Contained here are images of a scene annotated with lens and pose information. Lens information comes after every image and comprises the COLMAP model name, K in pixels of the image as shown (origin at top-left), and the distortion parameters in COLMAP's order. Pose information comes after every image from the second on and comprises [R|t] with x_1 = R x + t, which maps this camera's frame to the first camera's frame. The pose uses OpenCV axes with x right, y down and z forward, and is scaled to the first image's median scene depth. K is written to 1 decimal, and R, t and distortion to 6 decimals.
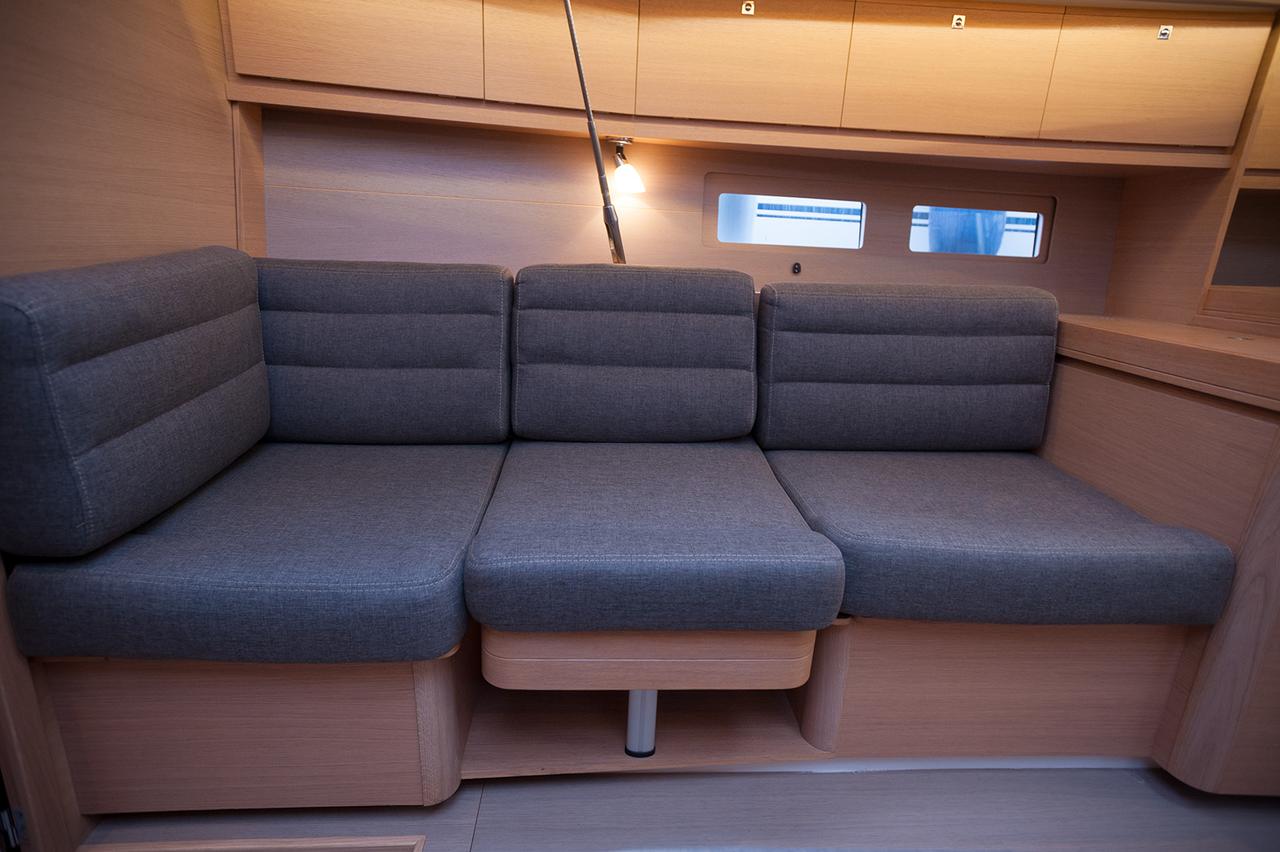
lens RADIAL K [[654.5, 0, 638.9], [0, 654.5, 408.3], [0, 0, 1]] dist [0.036896, 0.002244]
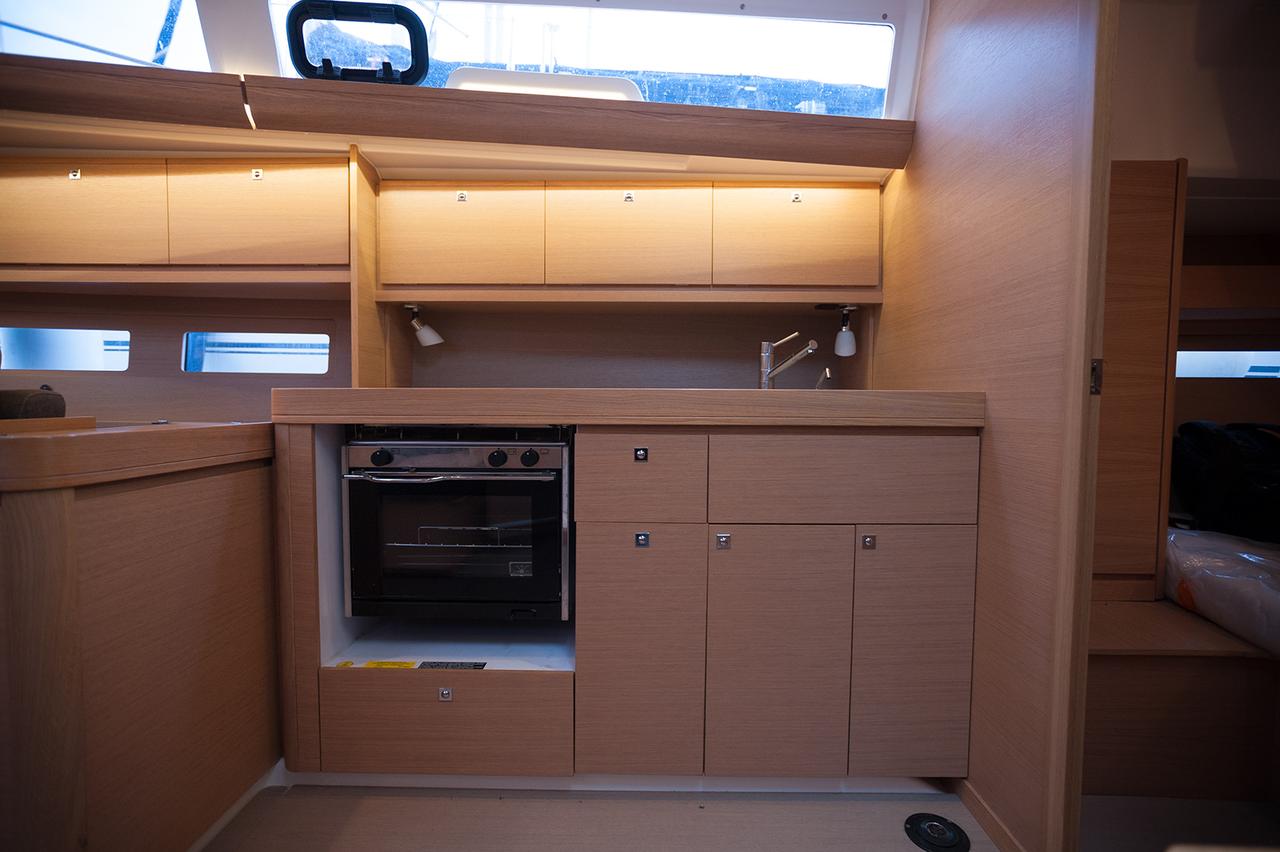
lens RADIAL K [[600.8, 0, 640.1], [0, 600.8, 428.0], [0, 0, 1]] dist [-0.026159, 0.011590]
pose [[0.996335, -0.032801, -0.079002, 1.438814], [0.013302, 0.971735, -0.235698, 0.094939], [0.084501, 0.233784, 0.968610, 0.189495]]
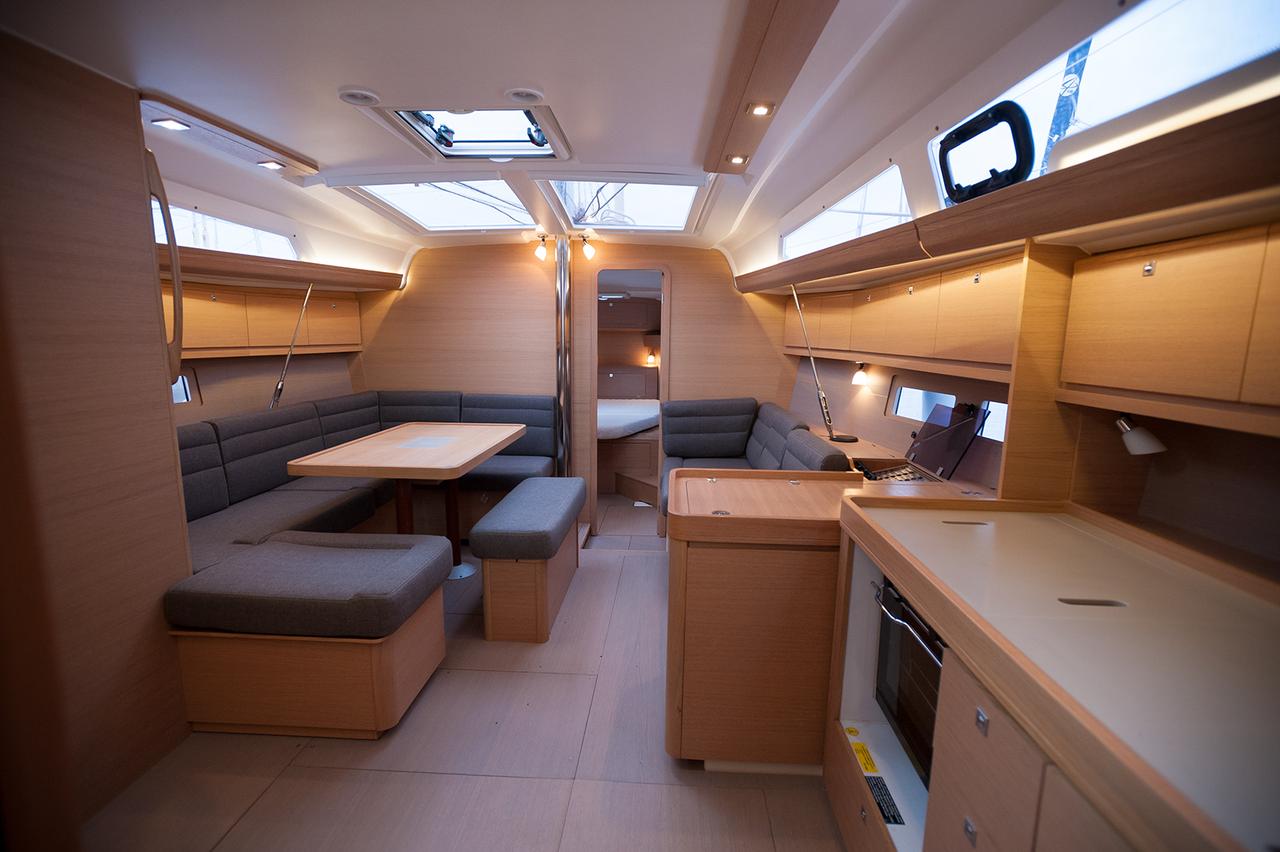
lens RADIAL K [[600.8, 0, 631.1], [0, 600.8, 431.3], [0, 0, 1]] dist [-0.026159, 0.011590]
pose [[-0.124574, 0.103716, -0.986775, 1.877651], [-0.302700, 0.943138, 0.137344, -0.246380], [0.944910, 0.315806, -0.086095, 0.575411]]
